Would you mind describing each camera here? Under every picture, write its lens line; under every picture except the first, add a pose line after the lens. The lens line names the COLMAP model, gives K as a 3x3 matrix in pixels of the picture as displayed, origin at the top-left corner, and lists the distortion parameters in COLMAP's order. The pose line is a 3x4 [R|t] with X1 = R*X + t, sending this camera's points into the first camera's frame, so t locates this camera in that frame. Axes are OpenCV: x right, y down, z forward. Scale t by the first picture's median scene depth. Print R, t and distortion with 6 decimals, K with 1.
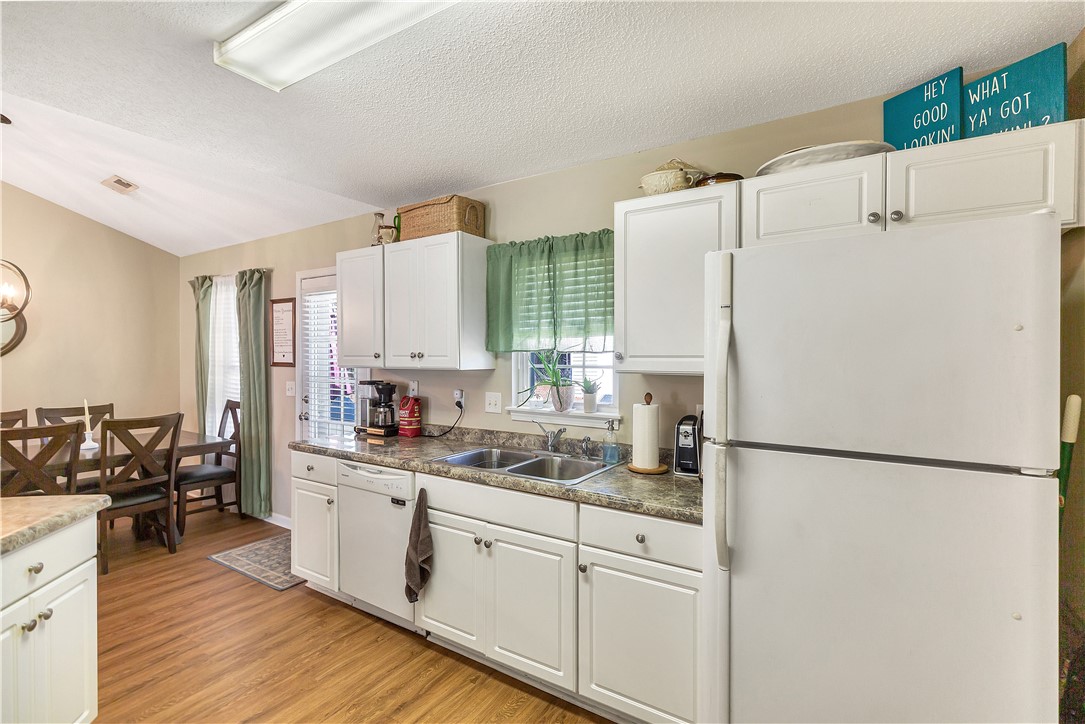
lens RADIAL K [[500.6, 0, 553.7], [0, 500.6, 361.9], [0, 0, 1]] dist [0.018842, 0.000002]
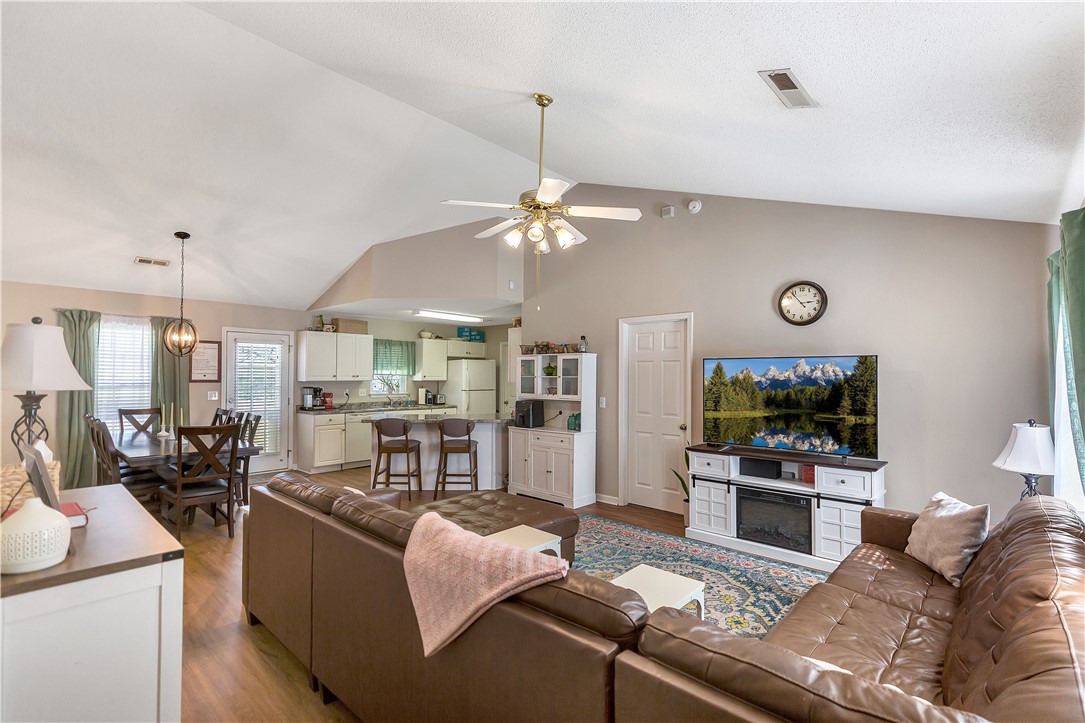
lens RADIAL K [[493.9, 0, 560.8], [0, 493.9, 362.3], [0, 0, 1]] dist [0.002113, 0.000361]
pose [[0.140238, 0.027089, 0.989747, -2.626560], [0.008378, 0.999557, -0.028544, -0.000553], [-0.990082, 0.012295, 0.139949, -0.476530]]
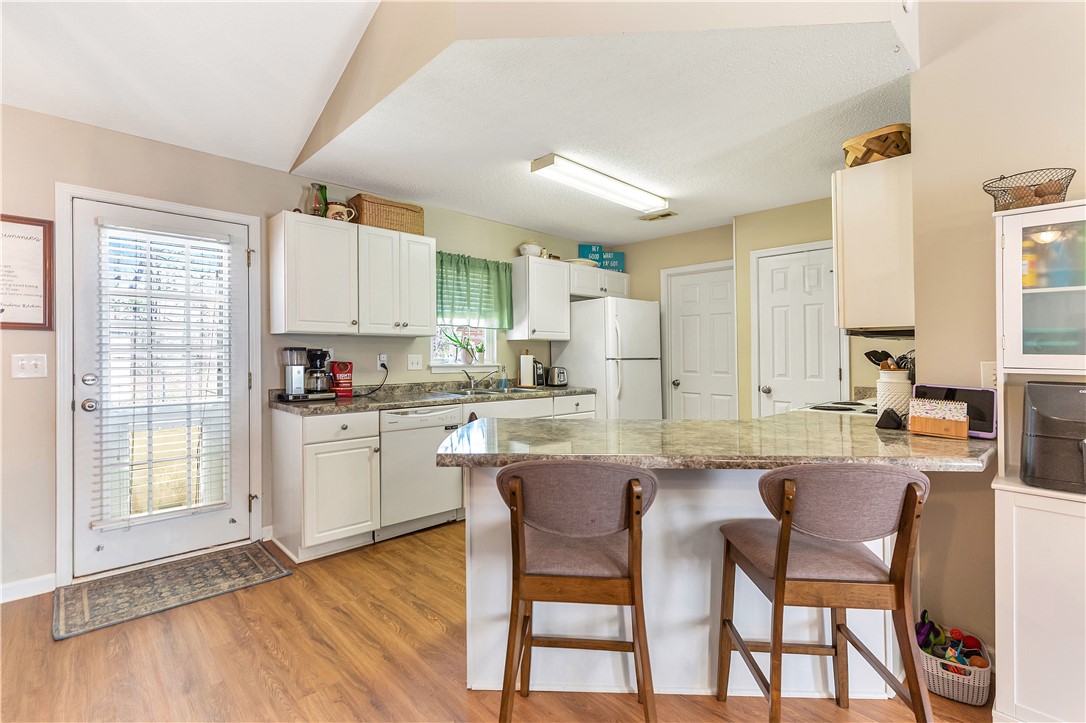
lens RADIAL K [[499.1, 0, 551.1], [0, 499.1, 350.9], [0, 0, 1]] dist [0.010110, -0.000059]
pose [[0.227080, 0.003371, 0.973870, -1.299006], [0.010902, 0.999923, -0.006003, 0.060282], [-0.973815, 0.011981, 0.227025, 0.328574]]
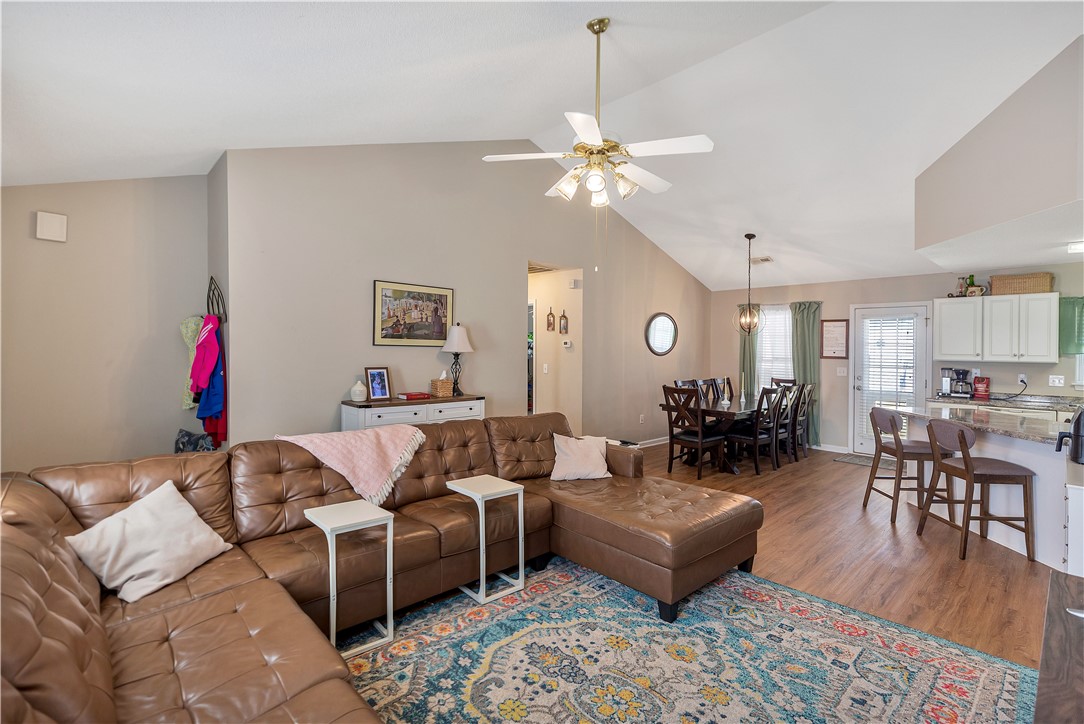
lens RADIAL K [[502.8, 0, 544.2], [0, 502.8, 348.4], [0, 0, 1]] dist [0.000480, -0.000178]
pose [[0.972620, 0.014678, -0.231936, -1.486003], [-0.017874, 0.999772, -0.011685, 0.015817], [0.231712, 0.015511, 0.972661, -1.213608]]
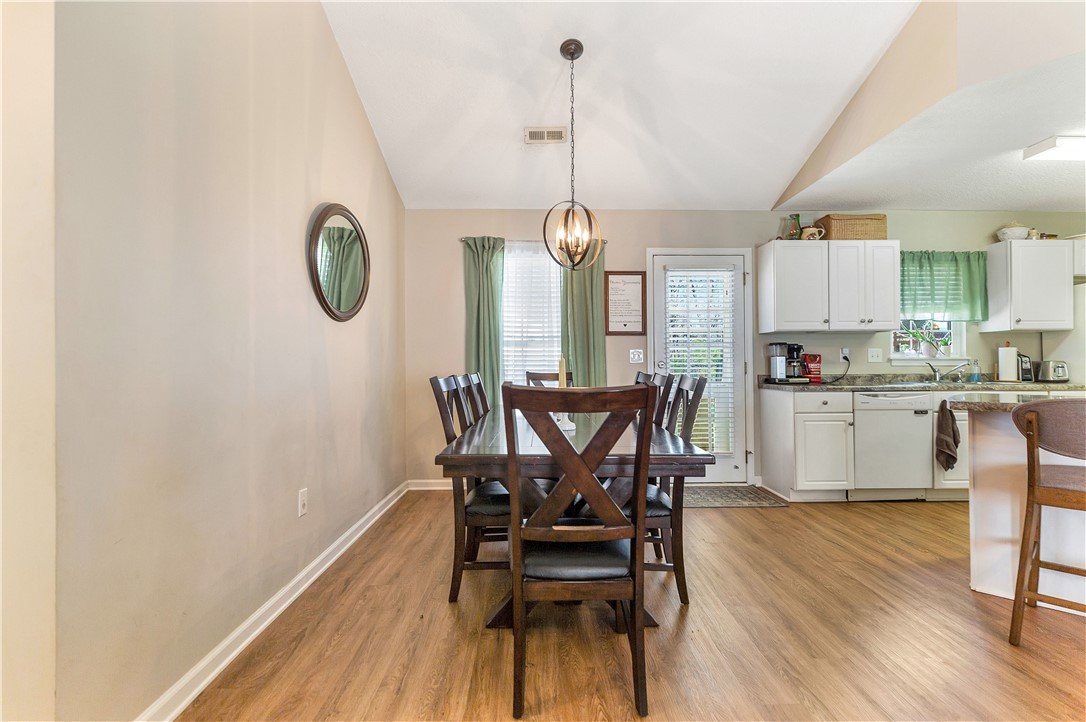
lens RADIAL K [[519.5, 0, 550.1], [0, 519.5, 368.9], [0, 0, 1]] dist [0.003085, 0.000298]
pose [[0.824277, -0.010109, 0.566097, -1.726230], [0.015367, 0.999872, -0.004521, 0.109241], [-0.565978, 0.012426, 0.824327, 0.266437]]
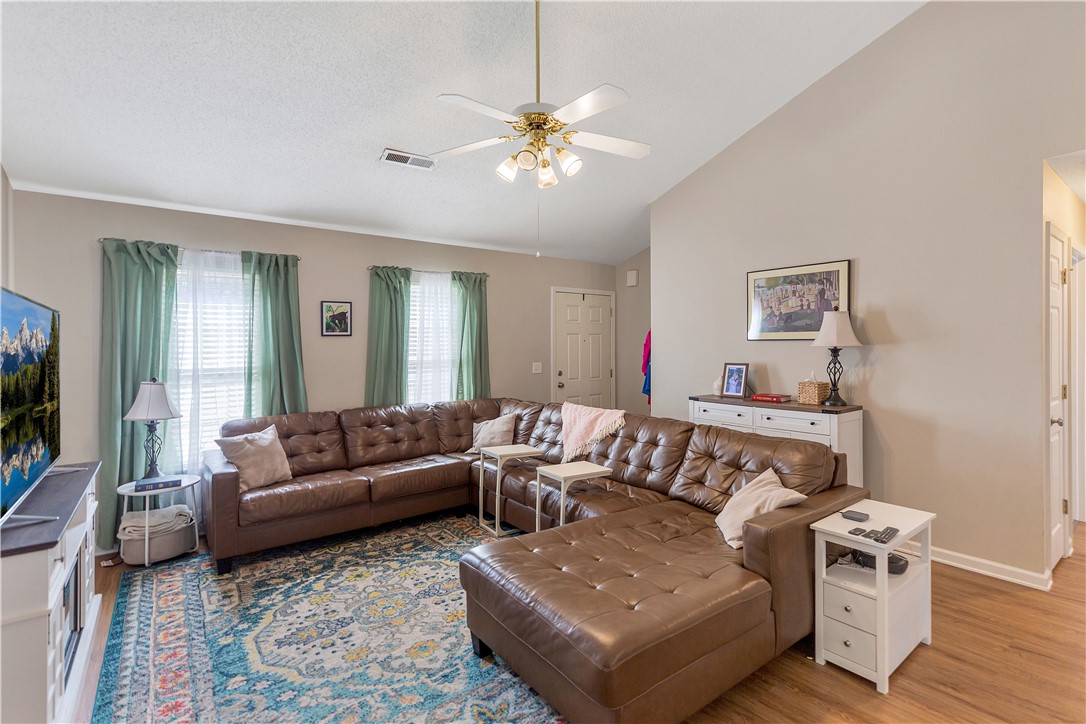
lens RADIAL K [[508.8, 0, 551.5], [0, 508.8, 347.0], [0, 0, 1]] dist [0.003053, 0.000178]
pose [[-0.332360, 0.008185, -0.943117, -0.795702], [-0.001500, 0.999956, 0.009207, 0.004853], [0.943151, 0.004475, -0.332334, 0.028367]]
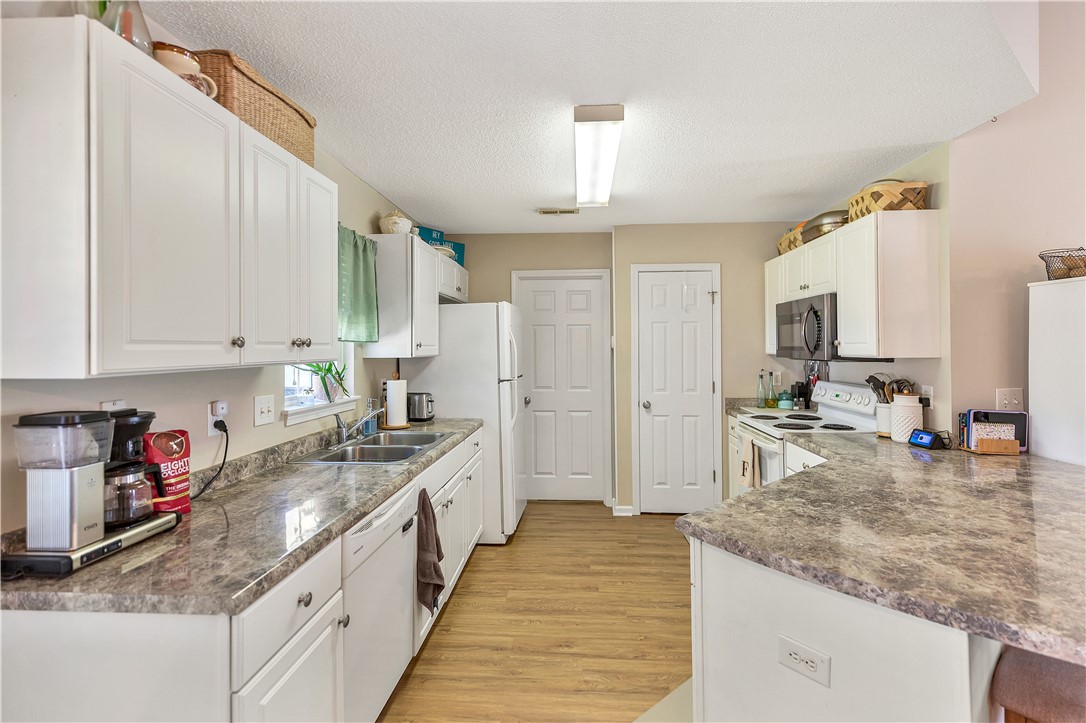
lens RADIAL K [[500.9, 0, 549.5], [0, 500.9, 344.1], [0, 0, 1]] dist [-0.001687, -0.000084]
pose [[-0.484134, 0.005360, 0.874977, -0.900276], [0.013310, 0.999911, 0.001239, -0.006352], [-0.874892, 0.012246, -0.484162, 0.955626]]
